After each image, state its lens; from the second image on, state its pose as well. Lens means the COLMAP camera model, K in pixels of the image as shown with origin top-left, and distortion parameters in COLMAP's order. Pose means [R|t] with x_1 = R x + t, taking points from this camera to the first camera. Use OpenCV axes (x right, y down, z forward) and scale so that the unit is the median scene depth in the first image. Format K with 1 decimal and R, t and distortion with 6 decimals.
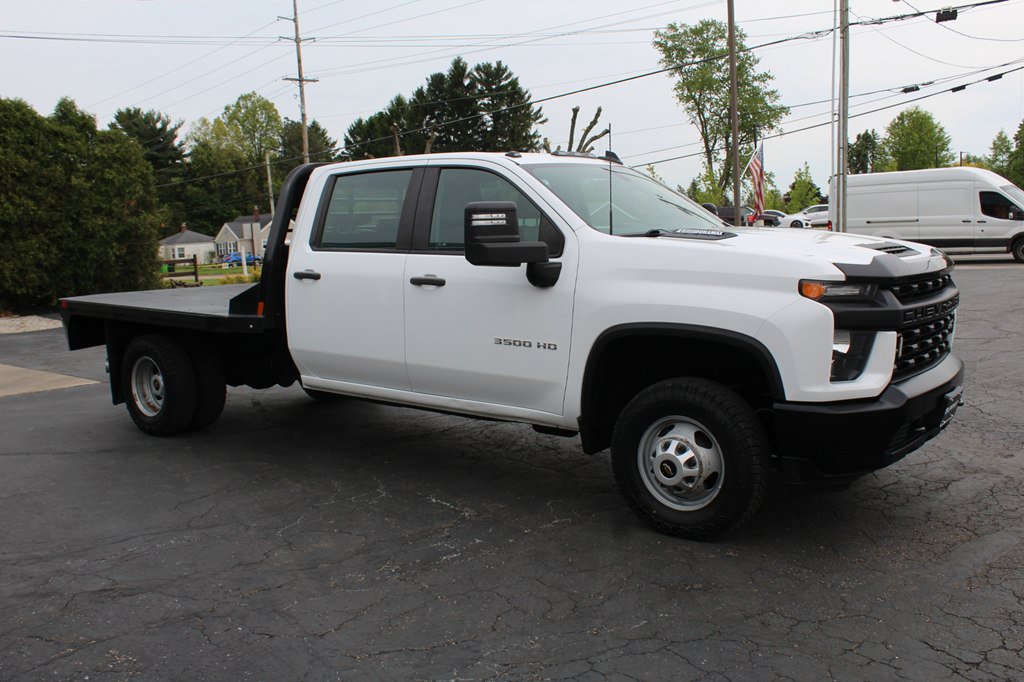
lens RADIAL K [[925.7, 0, 498.6], [0, 925.7, 364.7], [0, 0, 1]] dist [-0.083409, 0.000000]
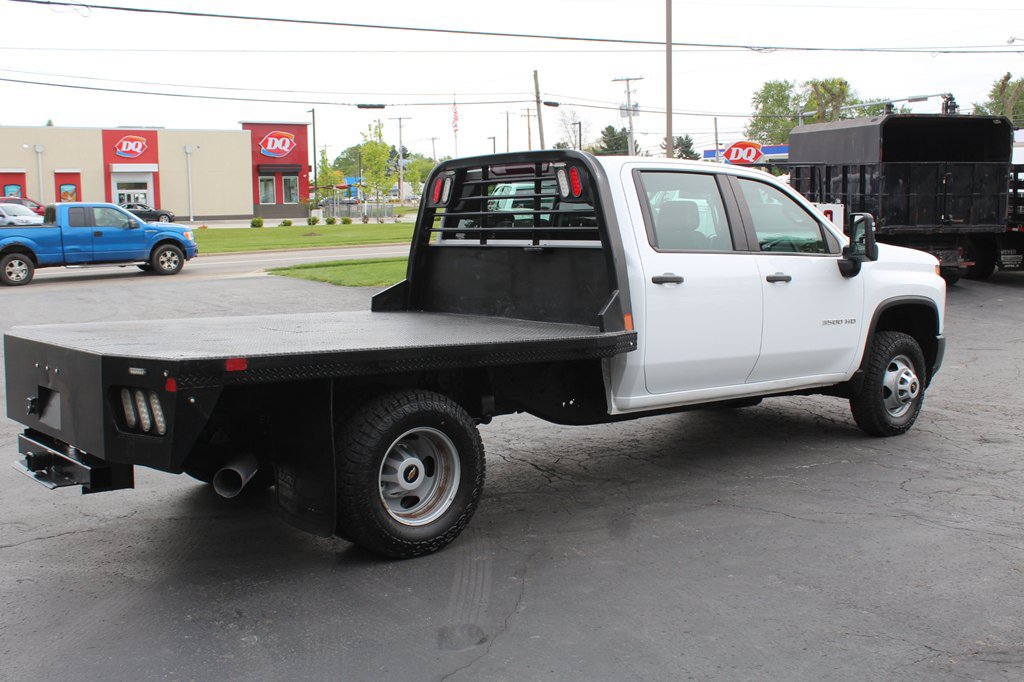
lens RADIAL K [[1105.8, 0, 506.8], [0, 1105.8, 344.0], [0, 0, 1]] dist [-0.112225, 0.000000]
pose [[0.203327, -0.073070, 0.976381, -0.306333], [0.145504, 0.988393, 0.043668, -0.024706], [-0.968239, 0.133188, 0.211599, 0.220004]]
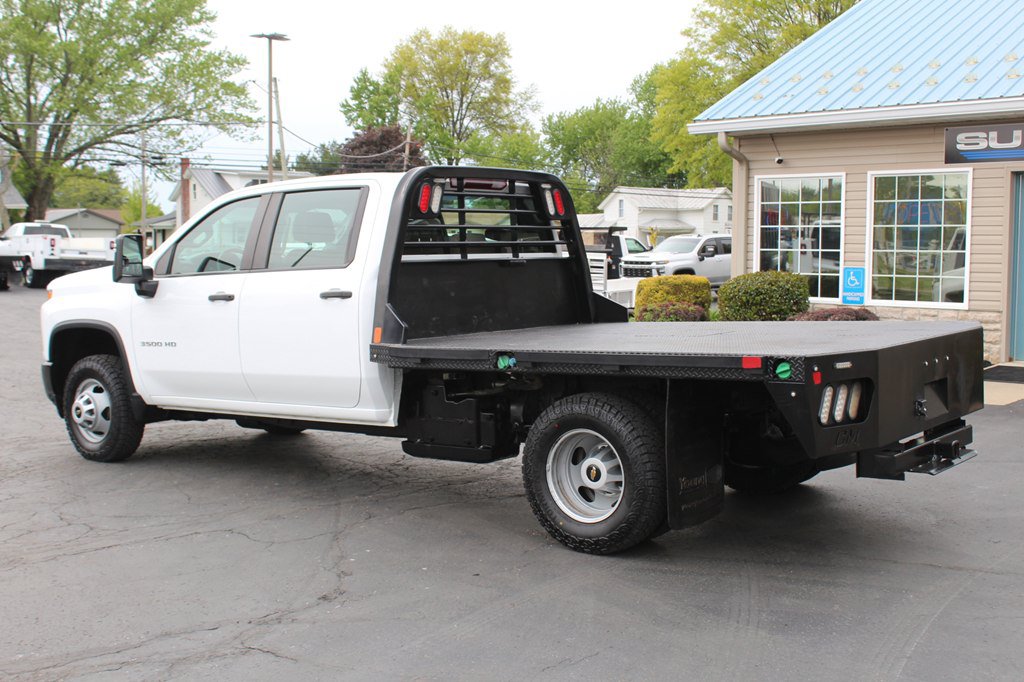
lens RADIAL K [[1249.4, 0, 489.8], [0, 1249.4, 344.4], [0, 0, 1]] dist [-0.031929, 0.000000]
pose [[-0.998838, 0.047019, 0.010594, -0.037837], [0.048197, 0.974247, 0.220270, -0.085376], [0.000036, 0.220525, -0.975381, 0.587001]]
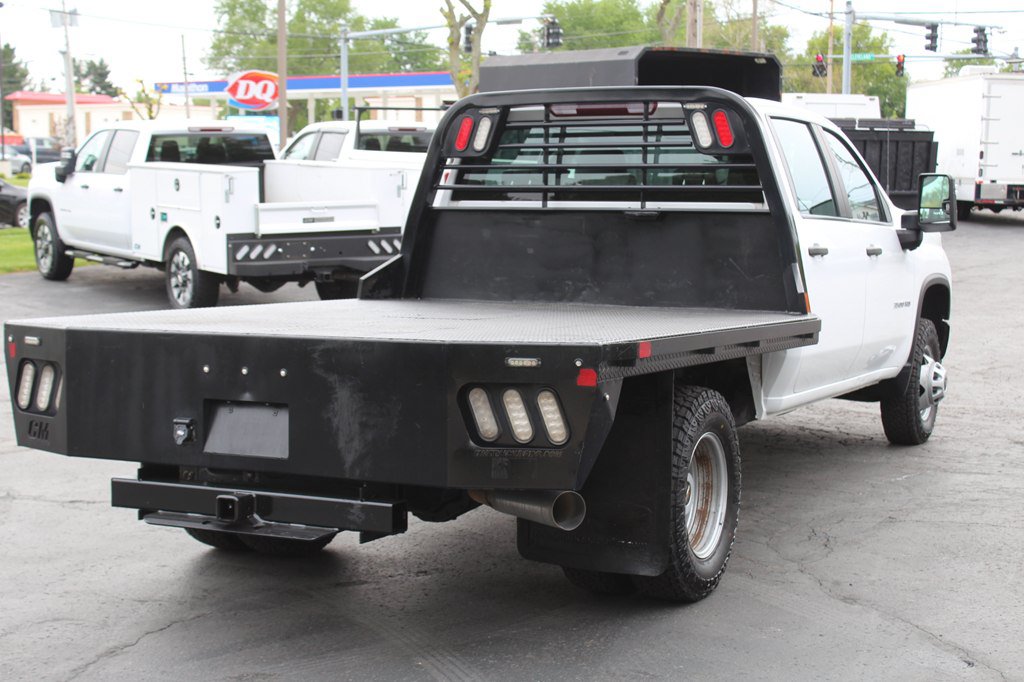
lens RADIAL K [[1650.6, 0, 506.5], [0, 1650.6, 344.6], [0, 0, 1]] dist [-0.018099, 0.000000]
pose [[-0.212815, -0.055684, 0.975504, -0.341154], [0.145180, 0.985491, 0.087926, -0.041388], [-0.966246, 0.160336, -0.201643, 0.358186]]
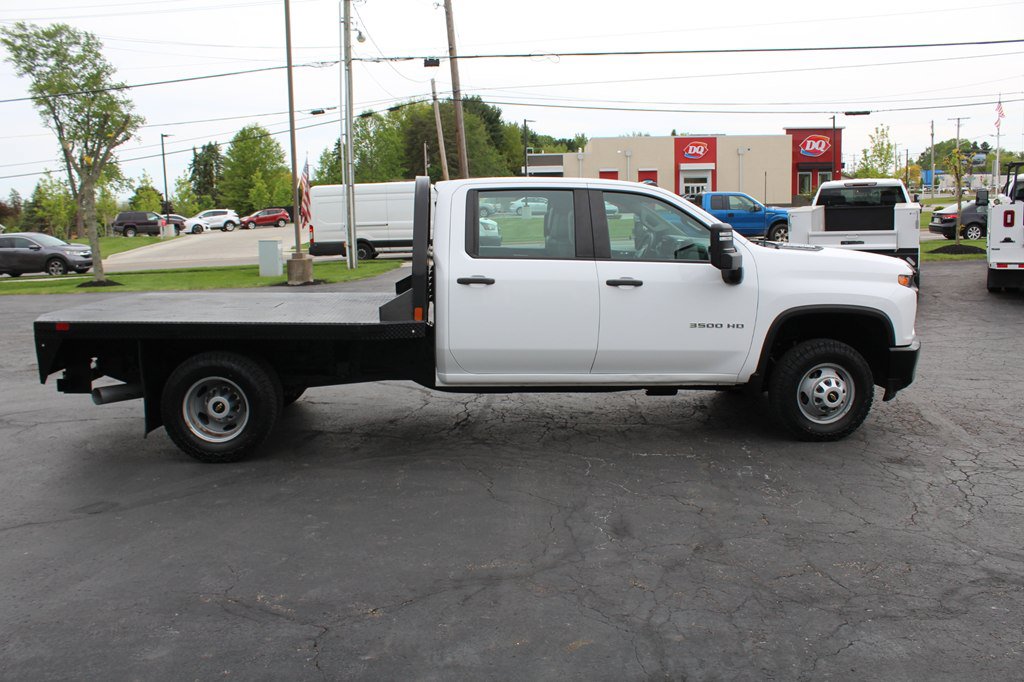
lens RADIAL K [[852.9, 0, 505.4], [0, 852.9, 371.8], [0, 0, 1]] dist [-0.129664, 0.084553]
pose [[0.742622, -0.099647, 0.662256, -0.203489], [0.087125, 0.994840, 0.051992, -0.009149], [-0.664019, 0.019089, 0.747472, 0.052464]]
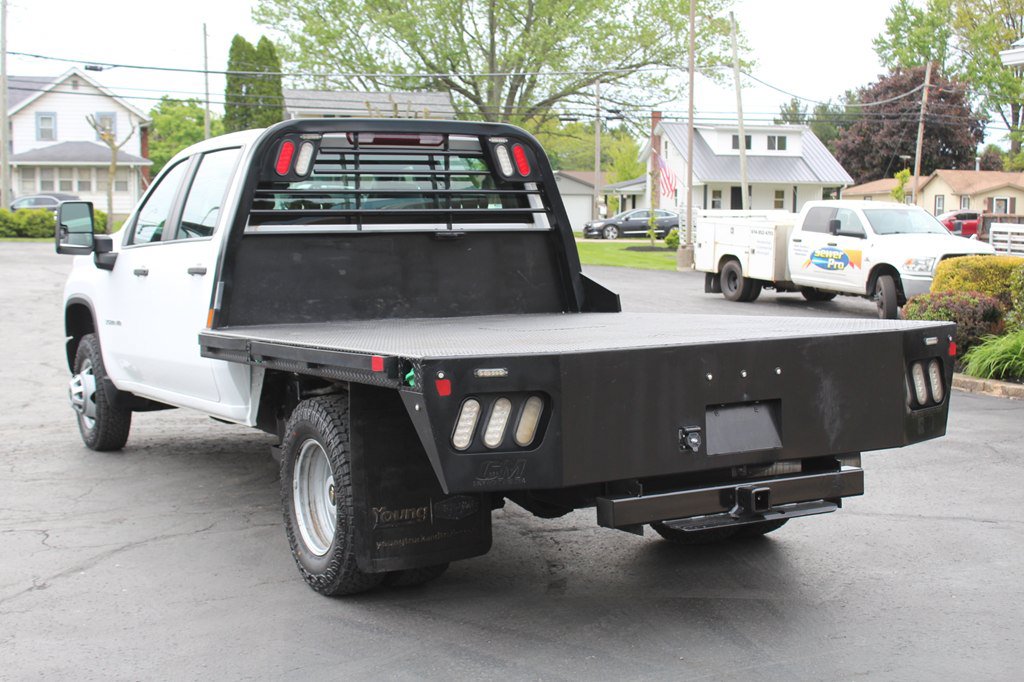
lens RADIAL K [[1510.7, 0, 510.8], [0, 1510.7, 347.1], [0, 0, 1]] dist [-0.036509, 0.000000]
pose [[-0.923993, 0.011190, 0.382247, -0.175240], [0.094876, 0.975028, 0.200798, -0.074073], [-0.370454, 0.221802, -0.901980, 0.553801]]
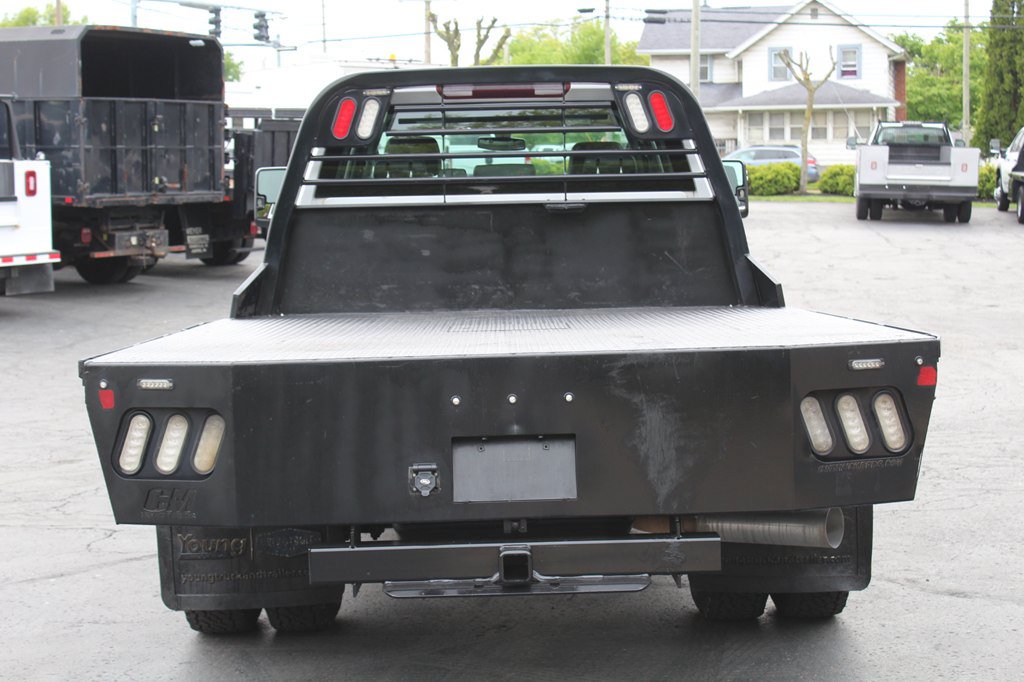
lens RADIAL K [[1815.3, 0, 514.4], [0, 1815.3, 342.3], [0, 0, 1]] dist [0.019597, 0.000000]
pose [[-0.631818, -0.019814, 0.774864, -0.276212], [0.151688, 0.977183, 0.148673, -0.059248], [-0.760130, 0.211472, -0.614396, 0.467802]]
